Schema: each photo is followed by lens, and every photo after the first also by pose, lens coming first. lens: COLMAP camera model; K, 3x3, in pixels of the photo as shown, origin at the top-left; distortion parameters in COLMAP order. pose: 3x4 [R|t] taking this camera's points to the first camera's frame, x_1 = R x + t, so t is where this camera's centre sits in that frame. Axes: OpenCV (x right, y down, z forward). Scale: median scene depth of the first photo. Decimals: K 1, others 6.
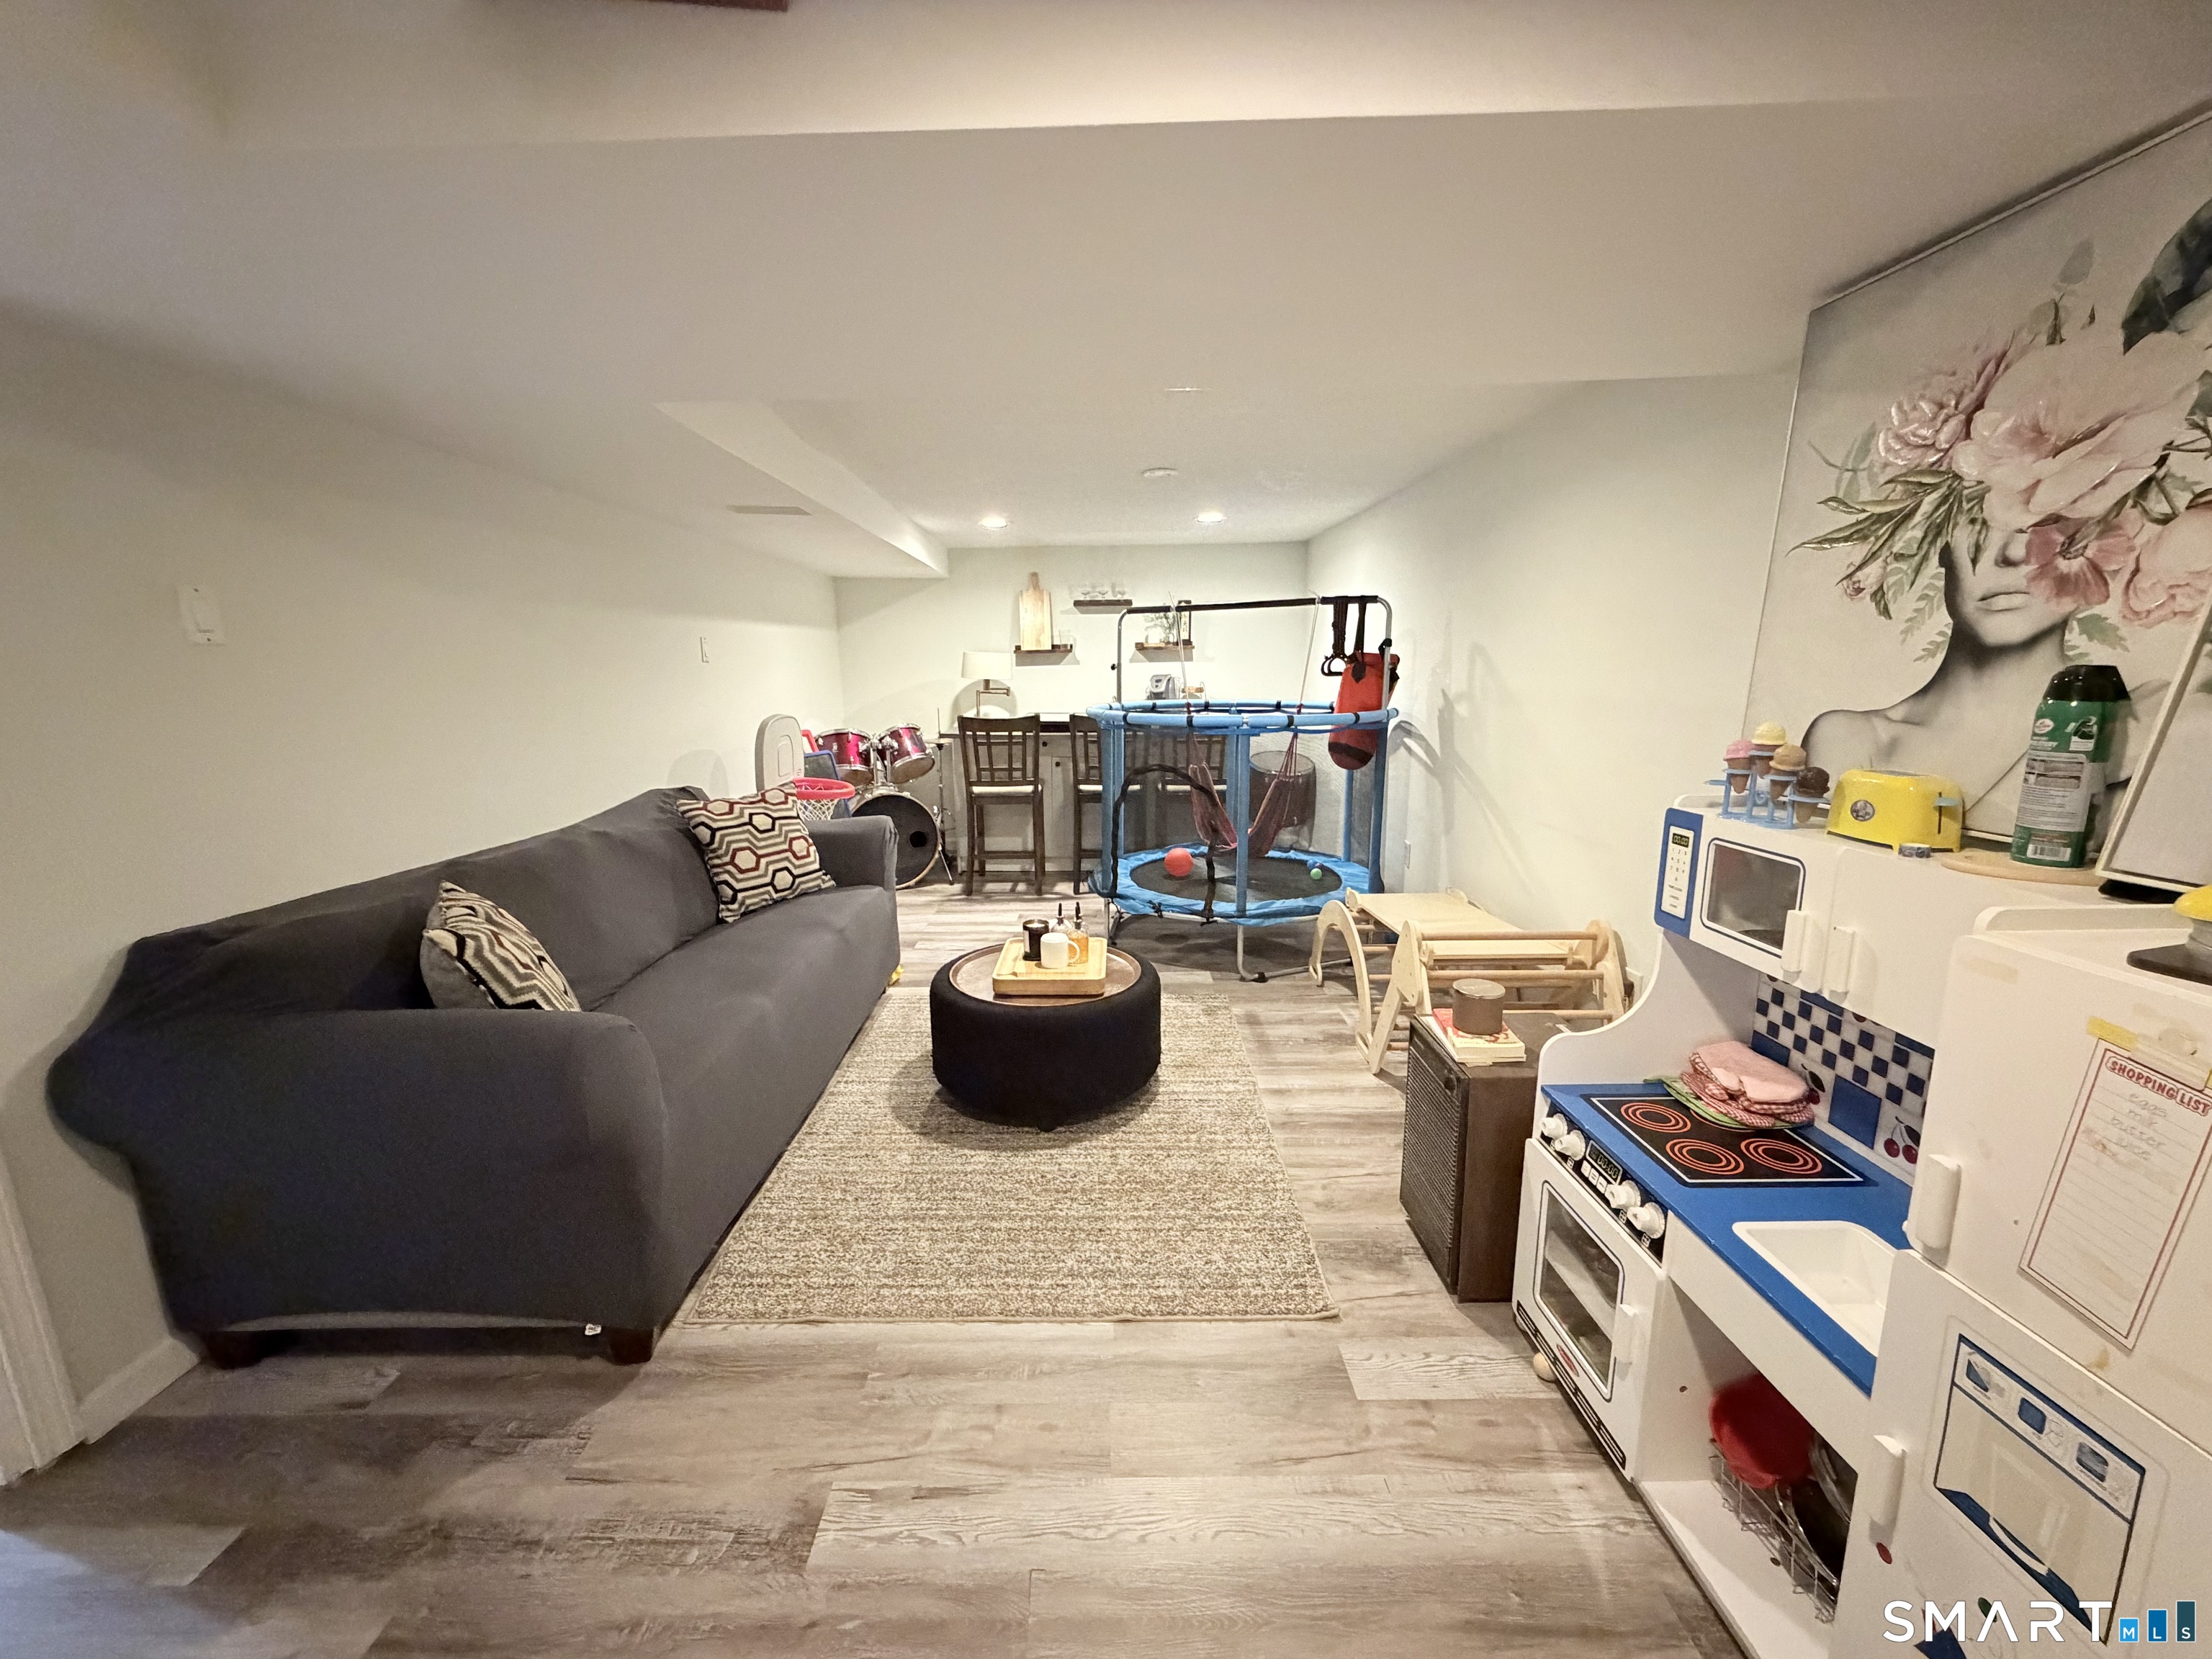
lens RADIAL K [[873.4, 0, 1106.0], [0, 873.4, 829.5], [0, 0, 1]] dist [0.000430, -0.000342]
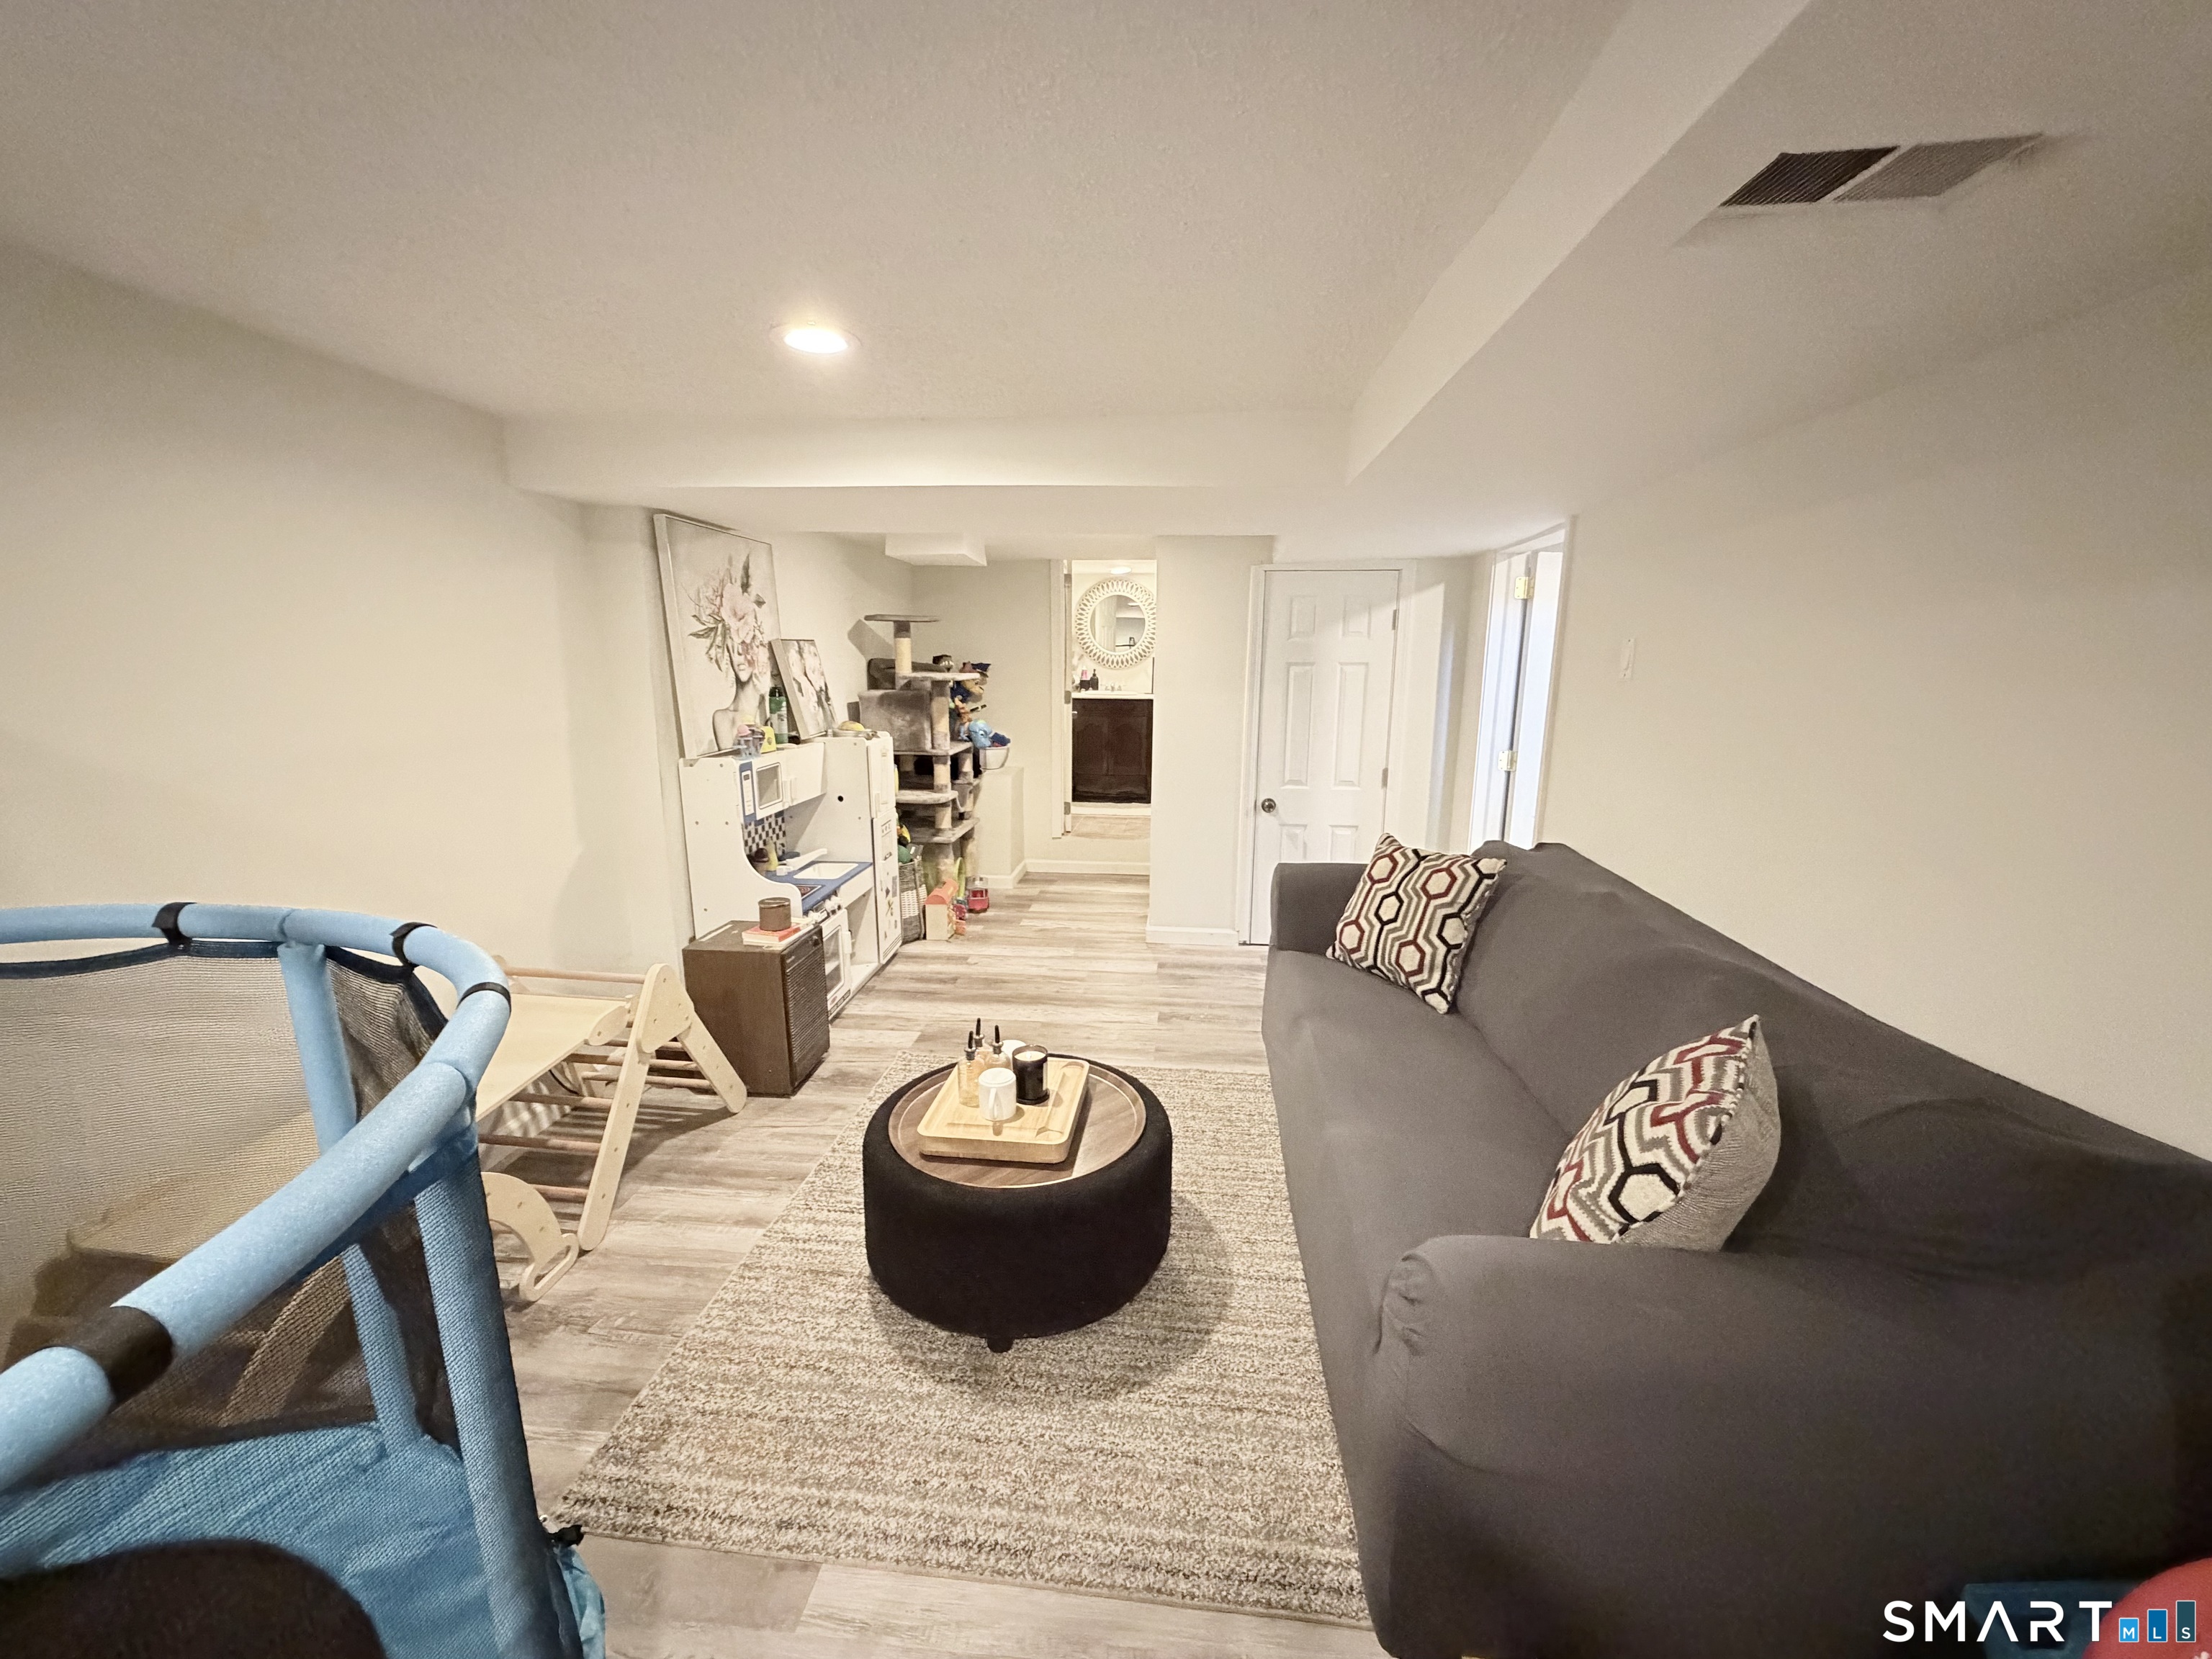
lens RADIAL K [[873.4, 0, 1106.0], [0, 873.4, 829.5], [0, 0, 1]] dist [0.000430, -0.000342]
pose [[-0.994383, -0.012222, 0.105130, -0.466308], [0.027765, 0.928395, 0.370555, -0.725275], [-0.102132, 0.371393, -0.922842, 3.401605]]
